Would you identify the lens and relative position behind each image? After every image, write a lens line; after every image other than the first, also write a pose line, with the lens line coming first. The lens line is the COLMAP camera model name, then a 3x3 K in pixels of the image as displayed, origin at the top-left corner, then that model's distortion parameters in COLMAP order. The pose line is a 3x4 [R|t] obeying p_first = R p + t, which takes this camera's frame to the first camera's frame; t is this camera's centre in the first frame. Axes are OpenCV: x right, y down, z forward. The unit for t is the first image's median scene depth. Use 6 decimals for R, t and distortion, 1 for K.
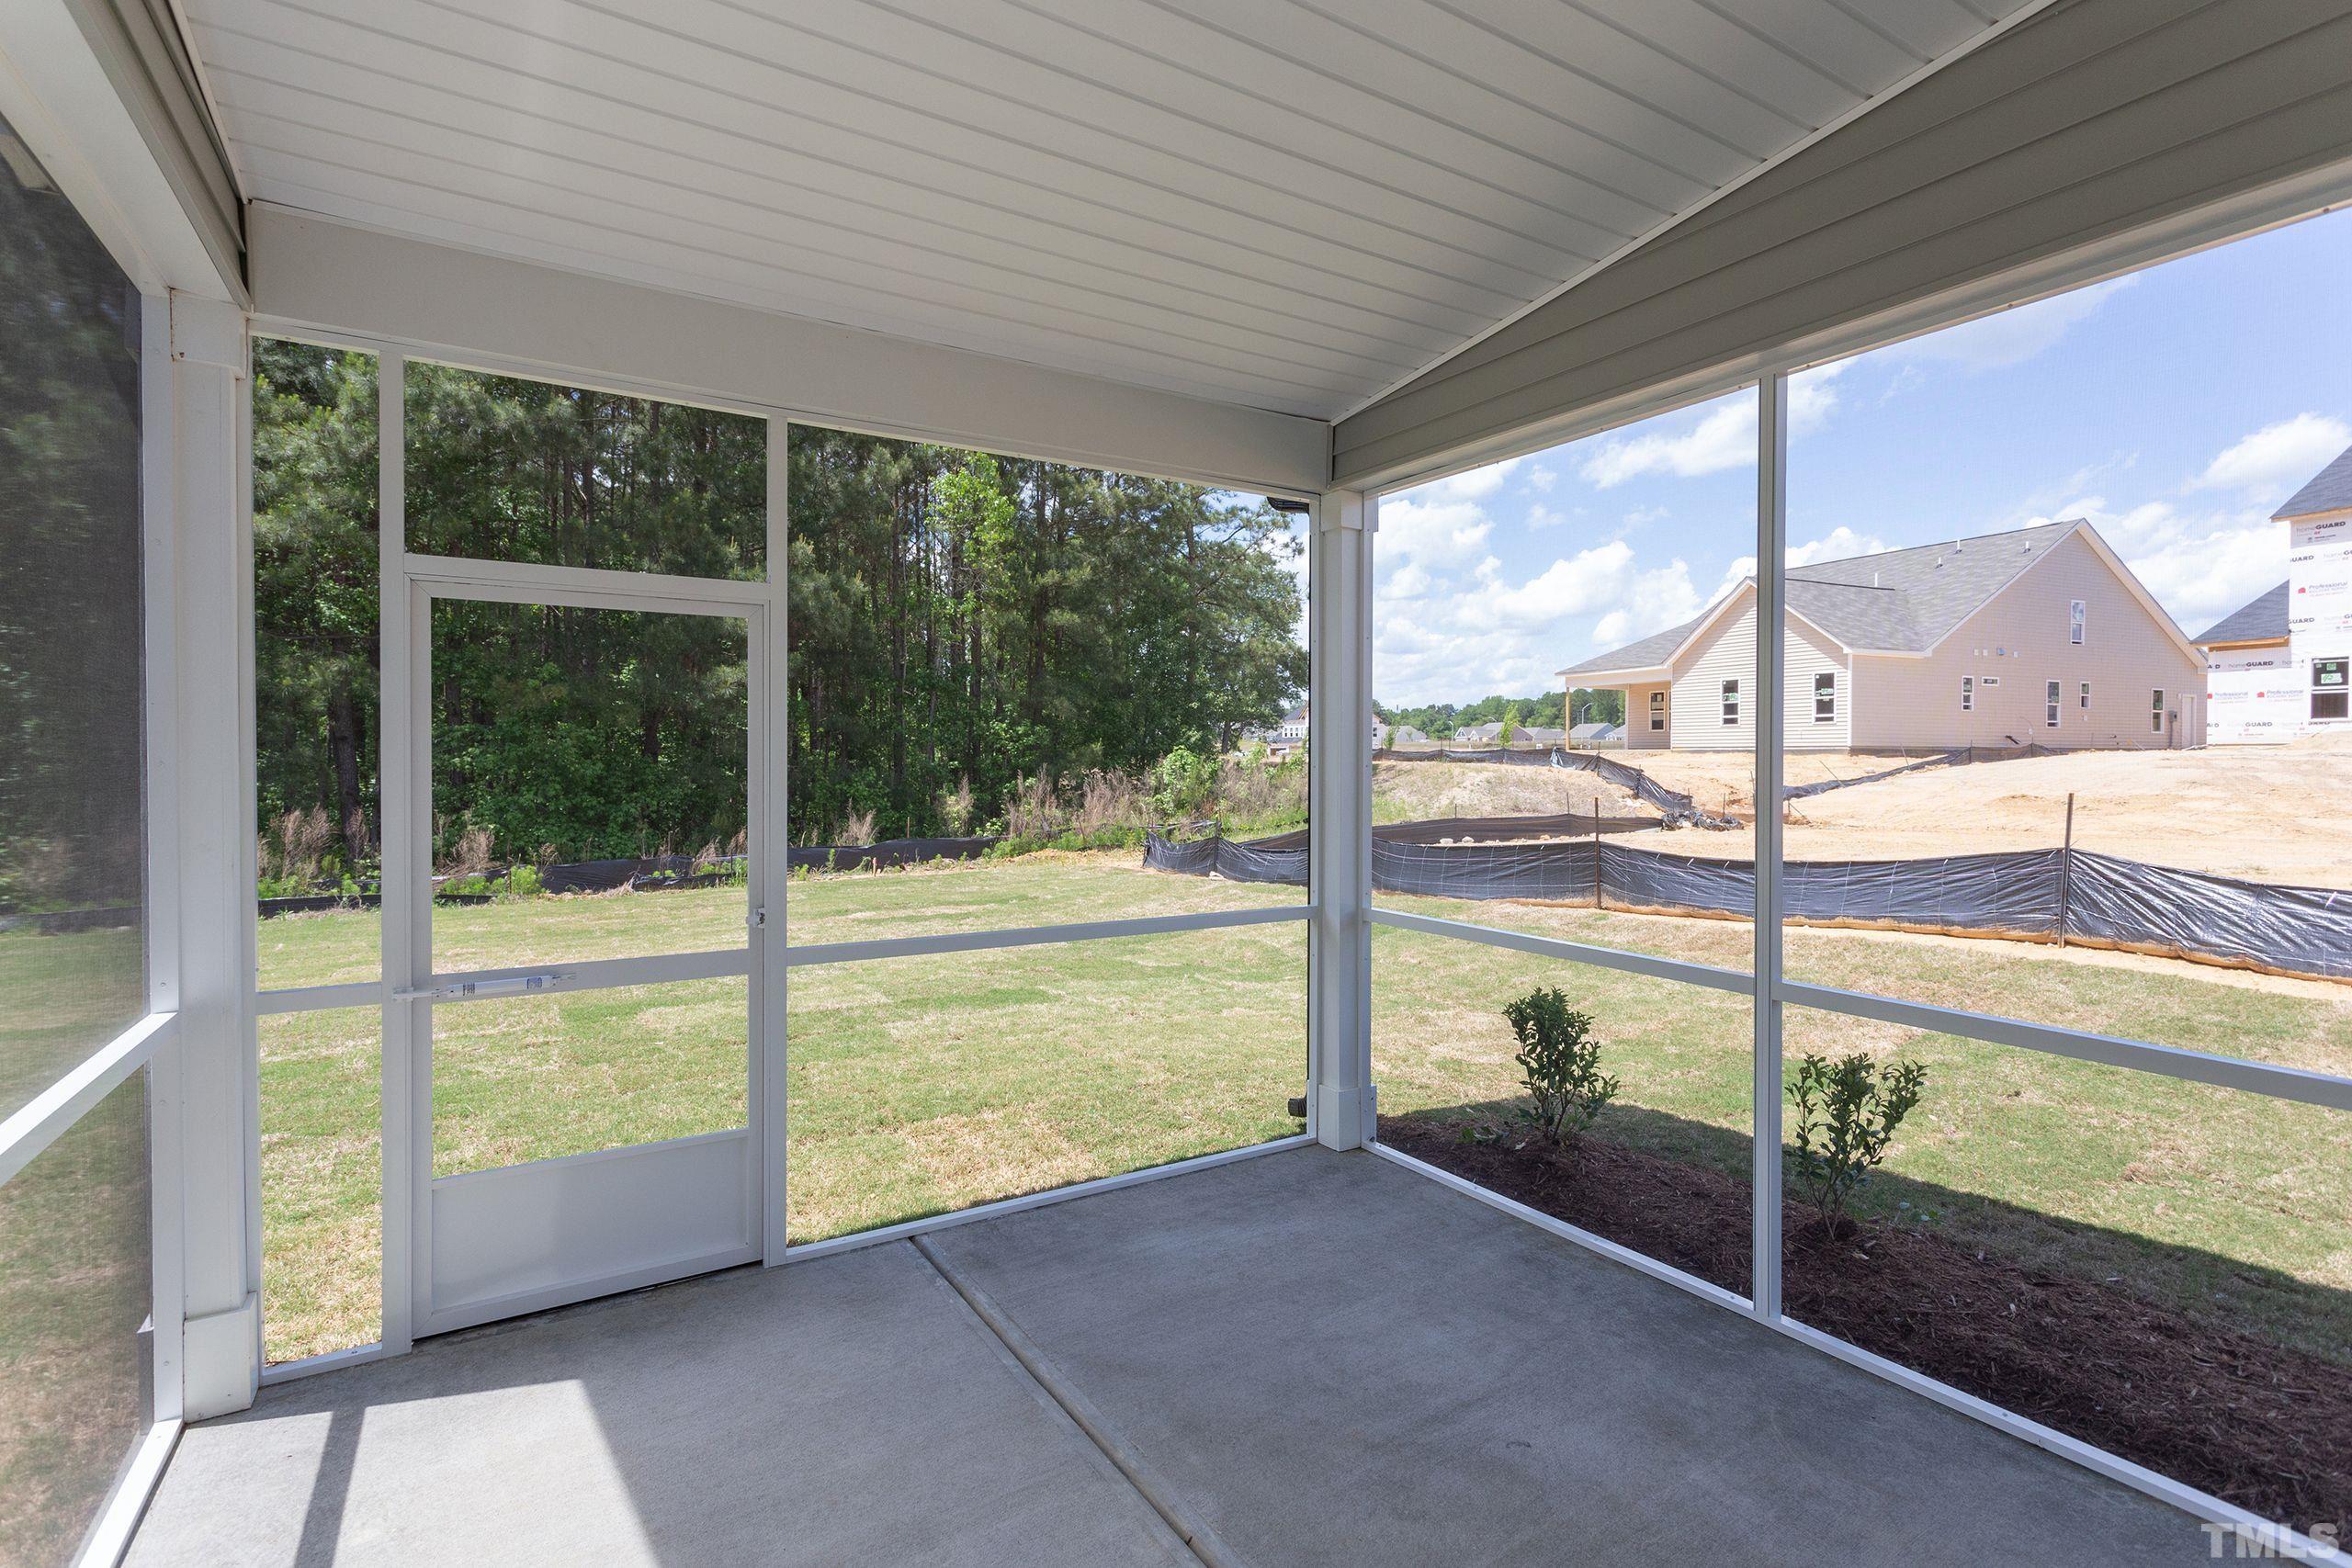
lens RADIAL K [[1130.6, 0, 1171.1], [0, 1130.6, 769.2], [0, 0, 1]] dist [0.003905, 0.000881]
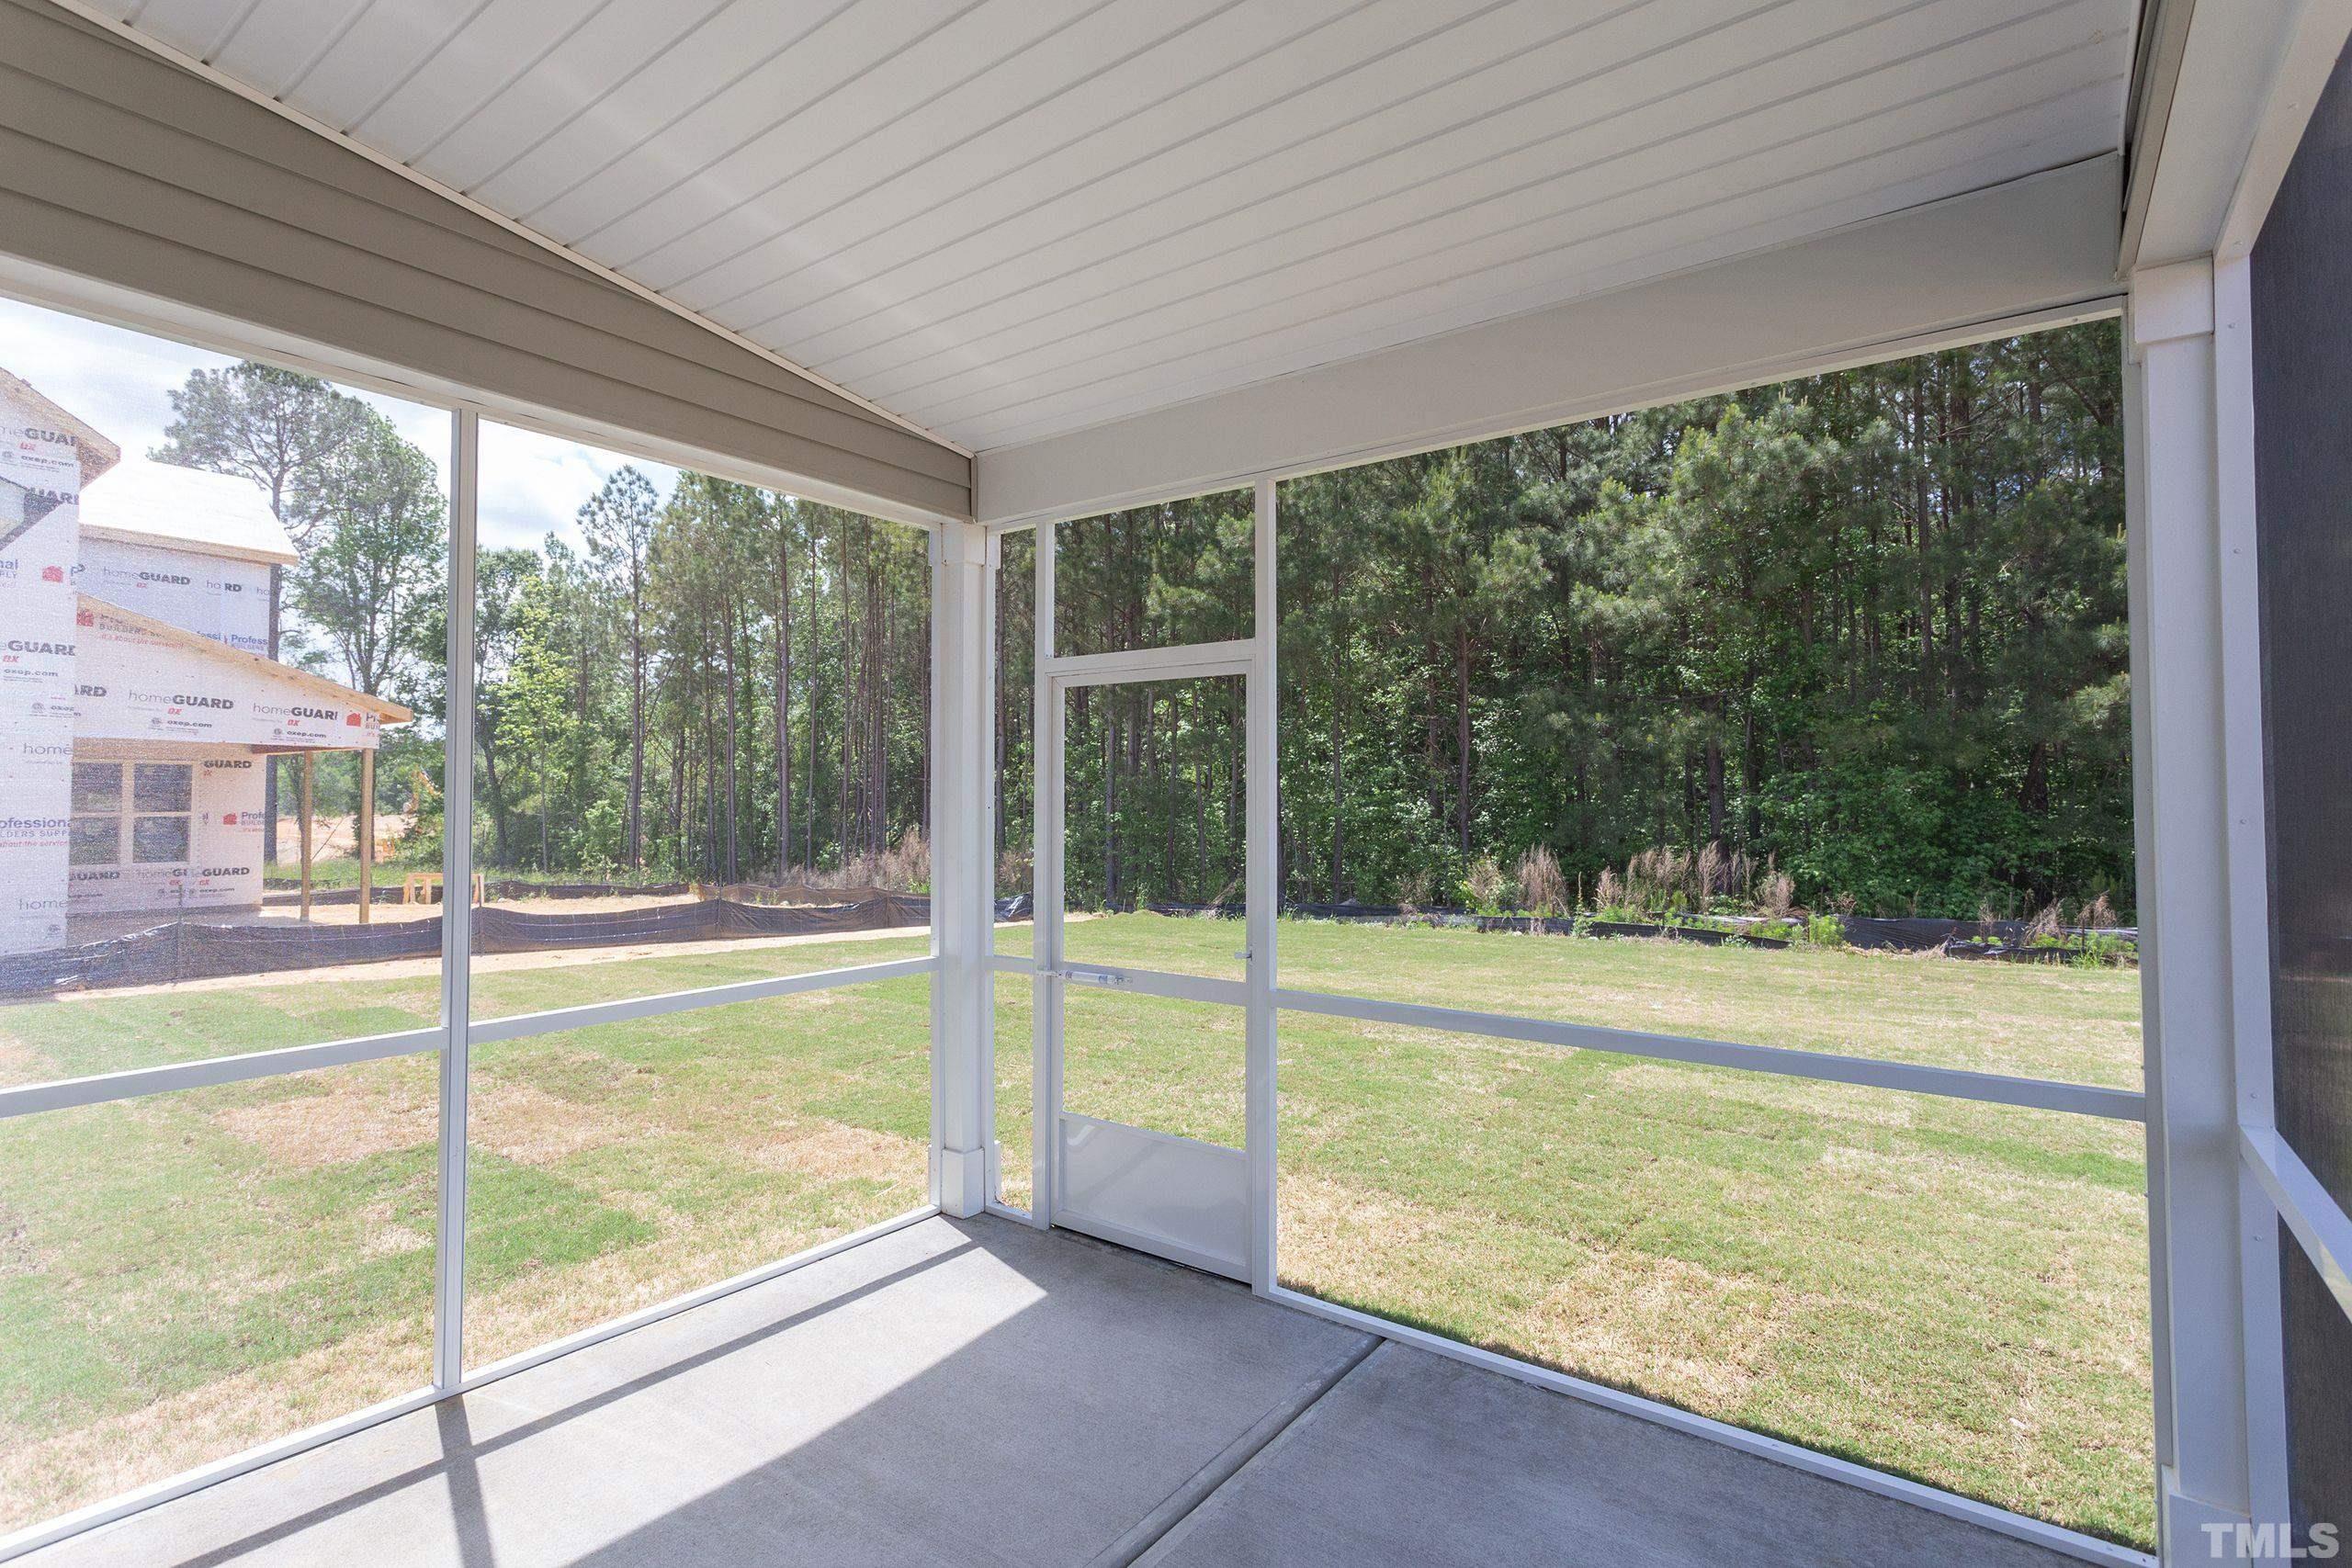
lens RADIAL K [[1130.6, 0, 1171.1], [0, 1130.6, 769.2], [0, 0, 1]] dist [0.003905, 0.000881]
pose [[0.356819, -0.028177, -0.933748, 0.469770], [-0.010046, 0.999371, -0.033996, -0.004054], [0.934119, 0.021511, 0.356312, 0.430780]]
